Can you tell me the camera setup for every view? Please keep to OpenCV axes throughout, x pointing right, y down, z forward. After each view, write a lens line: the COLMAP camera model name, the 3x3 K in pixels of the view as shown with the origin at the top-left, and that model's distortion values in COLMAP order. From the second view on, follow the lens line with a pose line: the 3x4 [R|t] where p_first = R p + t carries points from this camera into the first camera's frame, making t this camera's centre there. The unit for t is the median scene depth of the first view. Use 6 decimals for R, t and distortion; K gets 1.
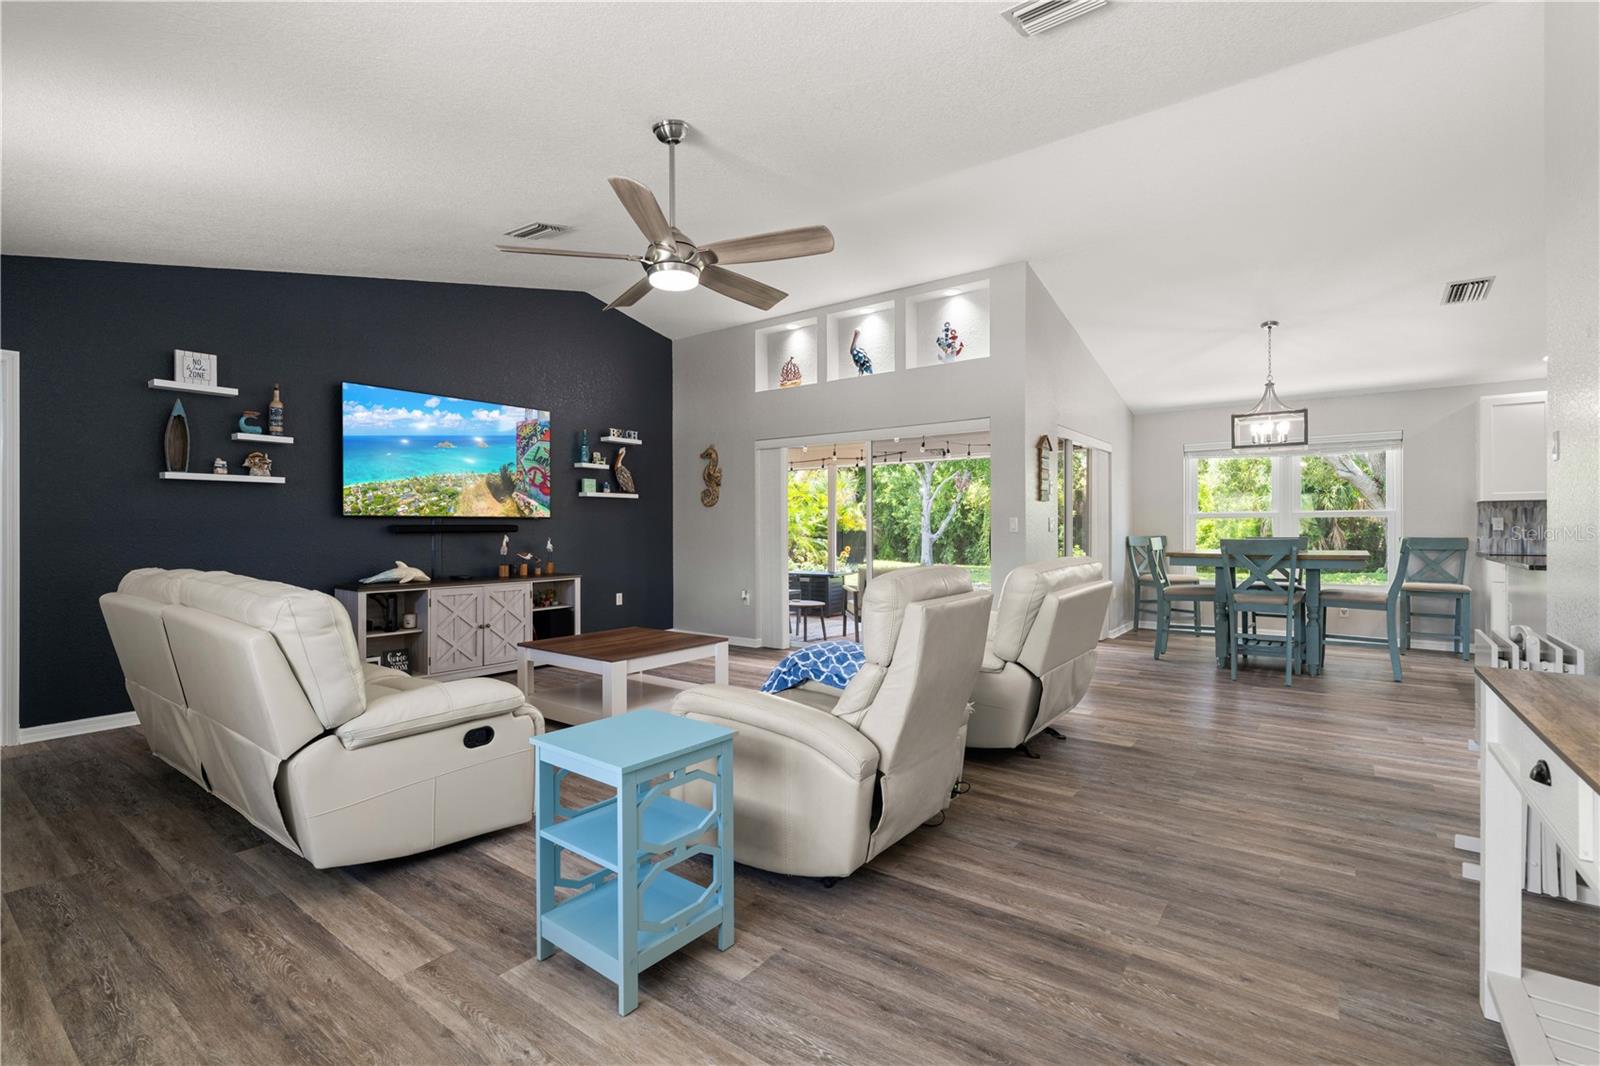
lens RADIAL K [[723.1, 0, 797.1], [0, 723.1, 531.1], [0, 0, 1]] dist [-0.011344, 0.002810]
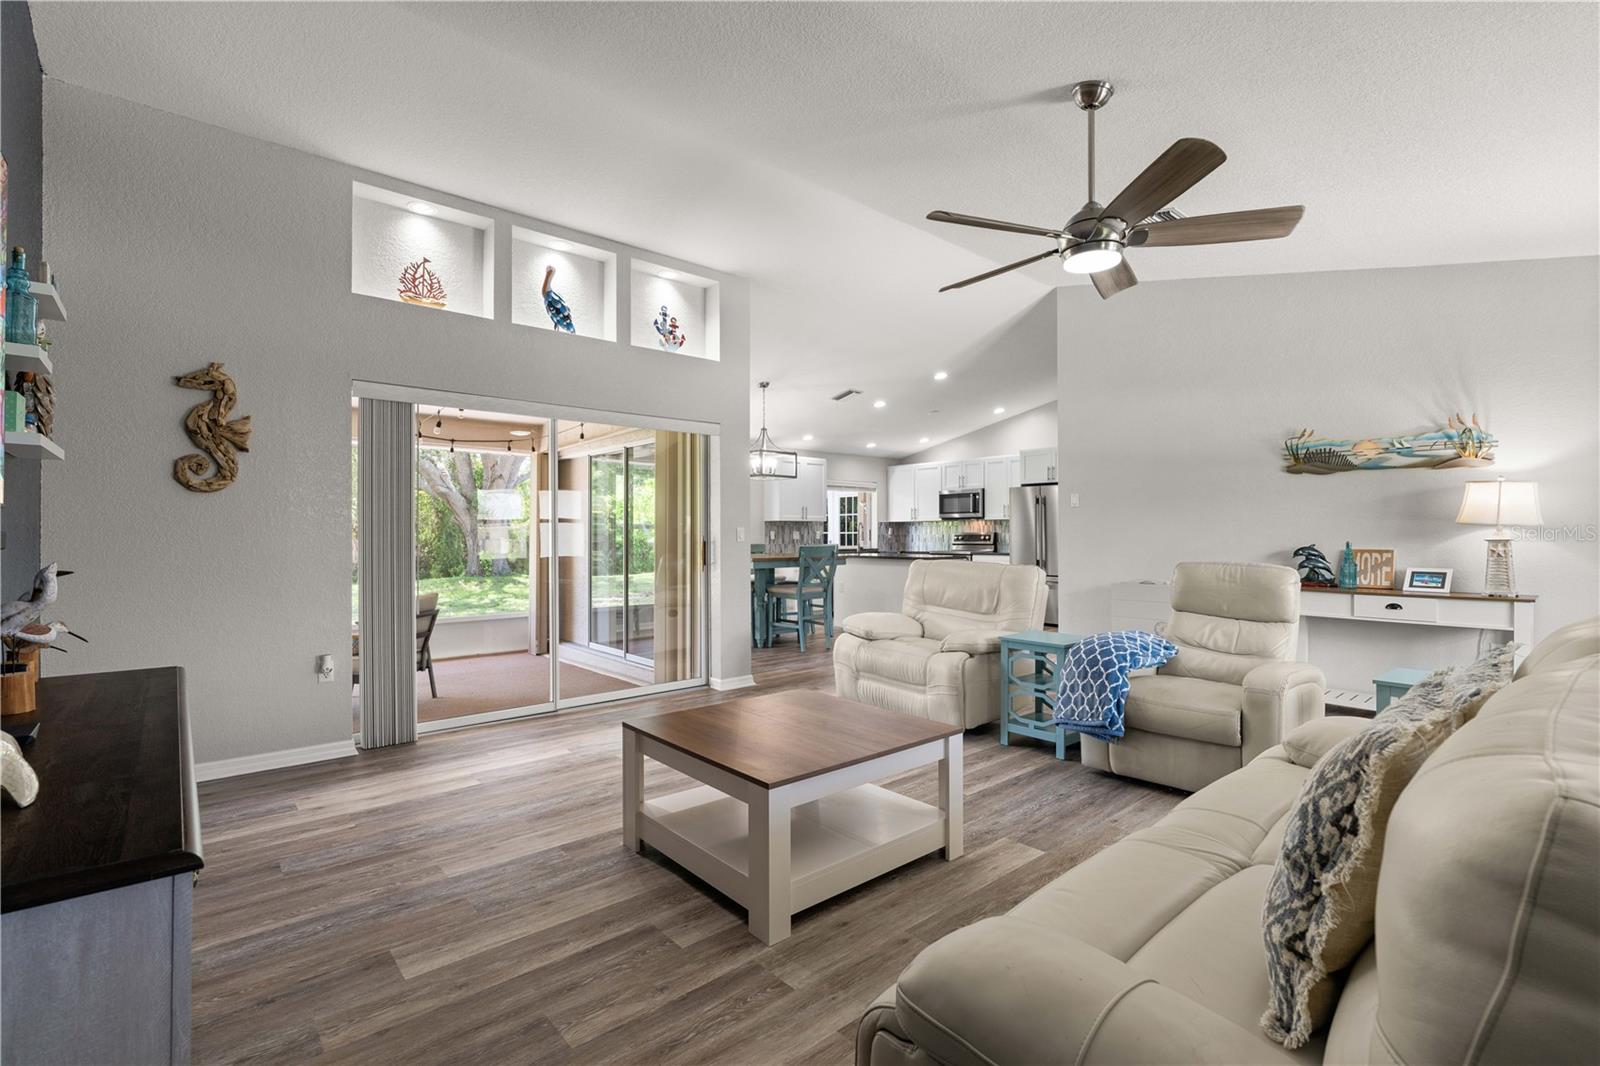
lens RADIAL K [[723.1, 0, 799.7], [0, 723.1, 538.0], [0, 0, 1]] dist [-0.011344, 0.002810]
pose [[0.205997, -0.000173, 0.978553, -0.630482], [0.004609, 0.999989, -0.000794, -0.002610], [-0.978542, 0.004674, 0.205996, 0.662427]]
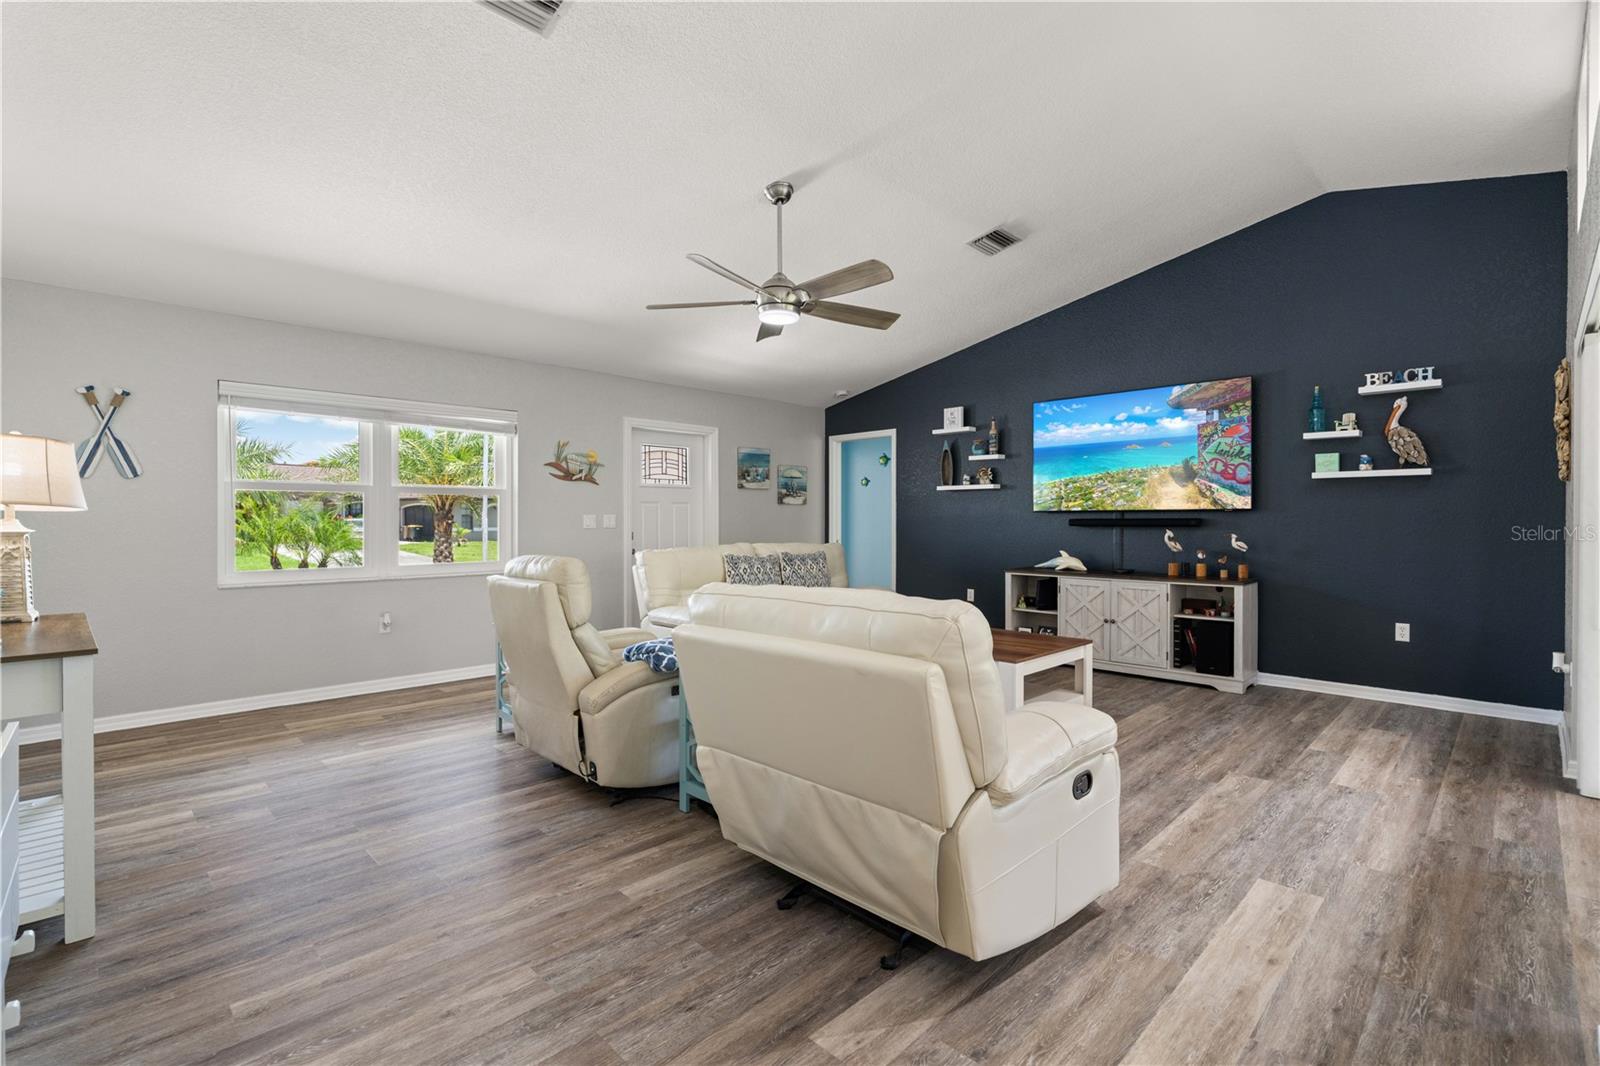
lens RADIAL K [[723.1, 0, 797.7], [0, 723.1, 529.3], [0, 0, 1]] dist [-0.011344, 0.002810]
pose [[-0.144695, 0.015460, -0.989356, 0.572014], [-0.003216, 0.999865, 0.016095, -0.008115], [0.989471, 0.005511, -0.144626, 0.680187]]
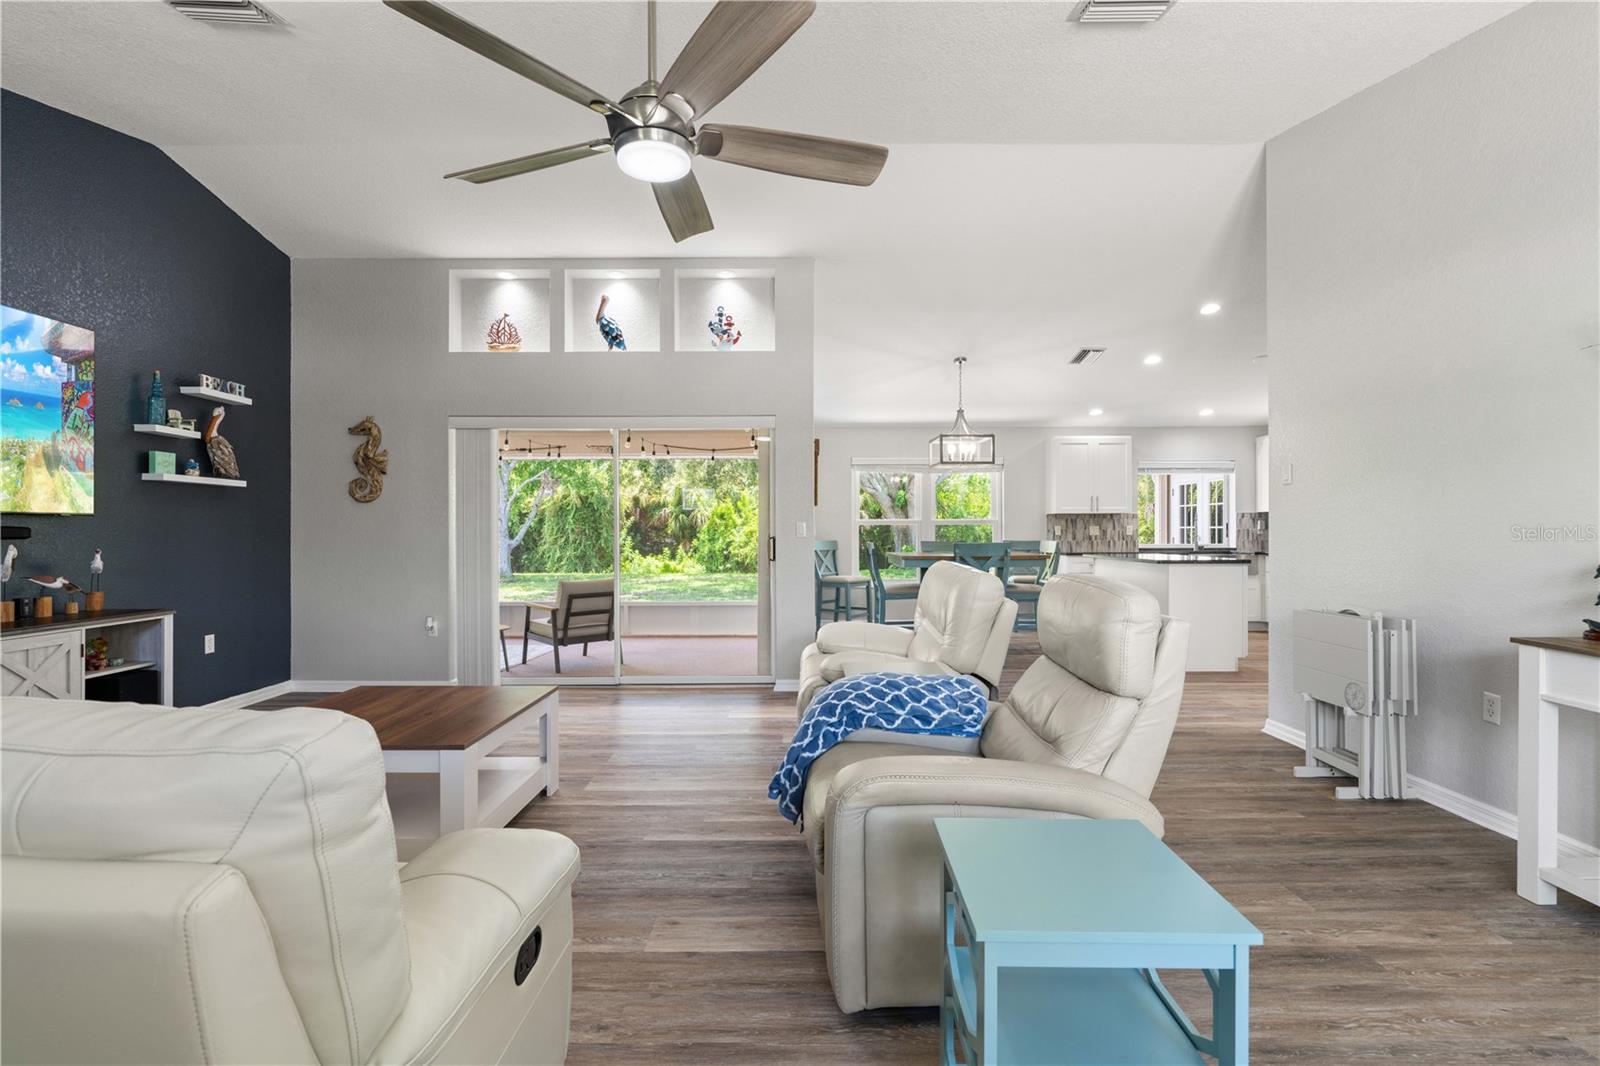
lens RADIAL K [[723.1, 0, 802.4], [0, 723.1, 530.0], [0, 0, 1]] dist [-0.011344, 0.002810]
pose [[0.795321, 0.003663, 0.606178, -0.262309], [0.001760, 0.999964, -0.008353, -0.000104], [-0.606186, 0.007710, 0.795285, 0.219559]]
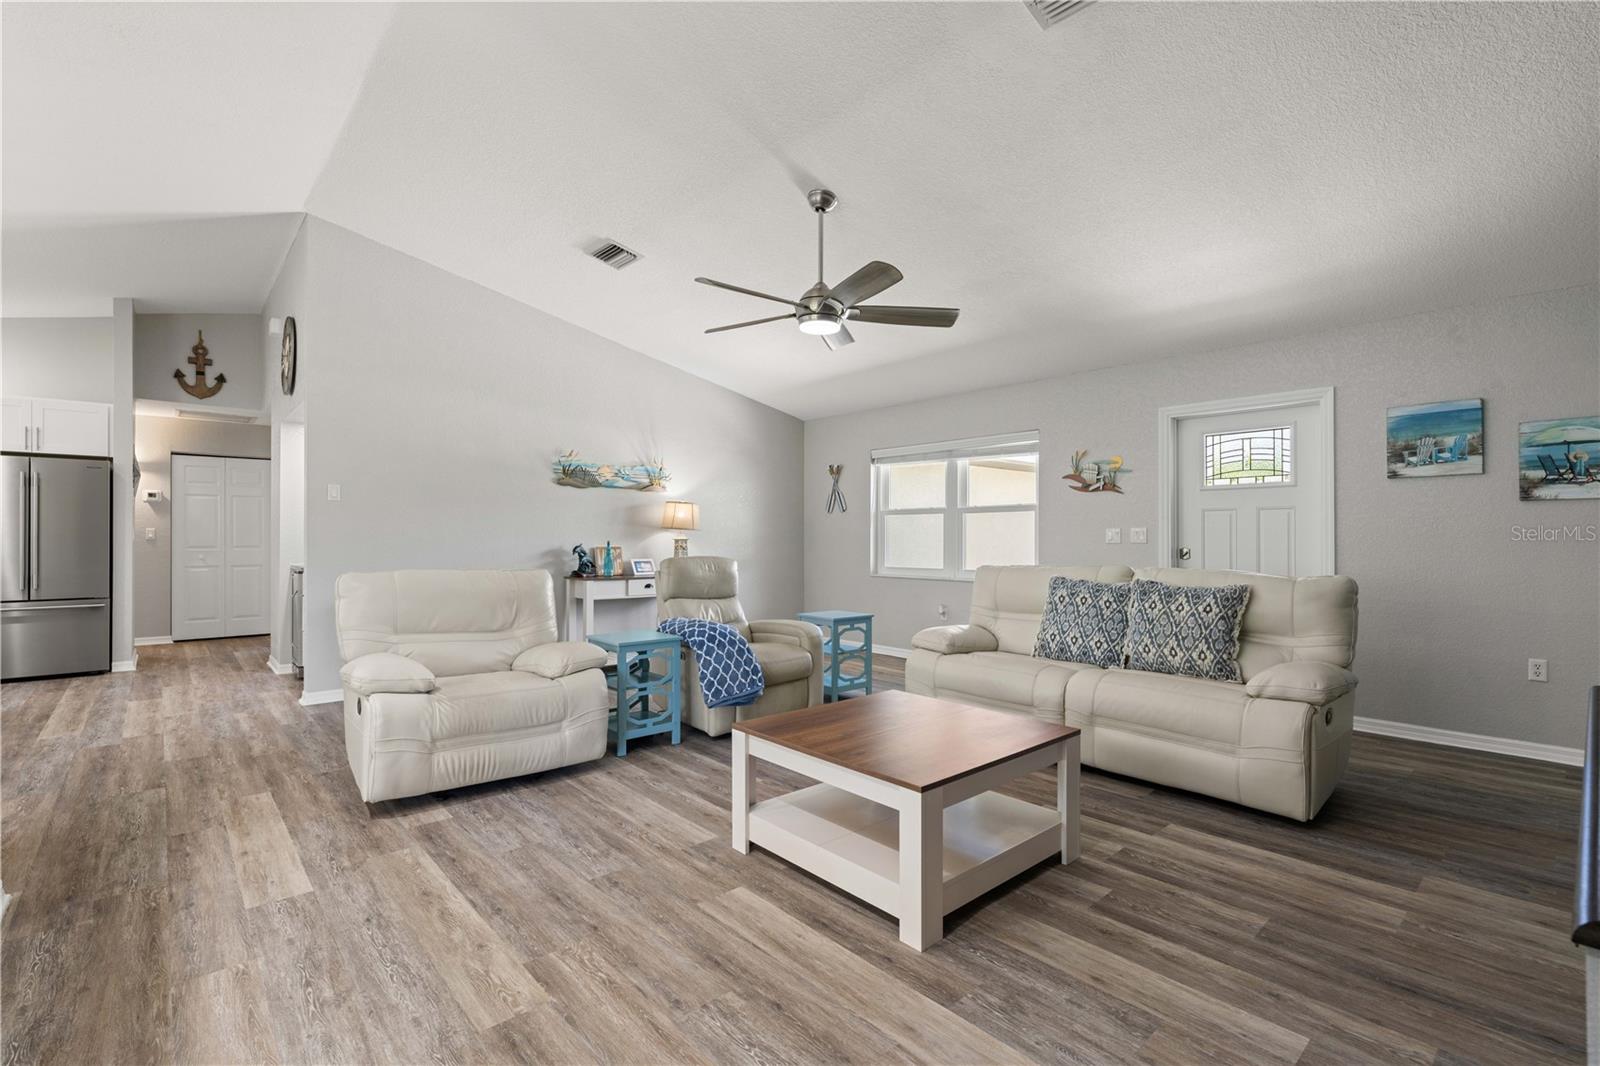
lens RADIAL K [[723.1, 0, 807.6], [0, 723.1, 535.1], [0, 0, 1]] dist [-0.011344, 0.002810]
pose [[-0.981906, 0.004390, 0.189319, -0.209206], [0.004765, 0.999987, 0.001524, -0.005206], [-0.189310, 0.002399, -0.981914, 1.220462]]
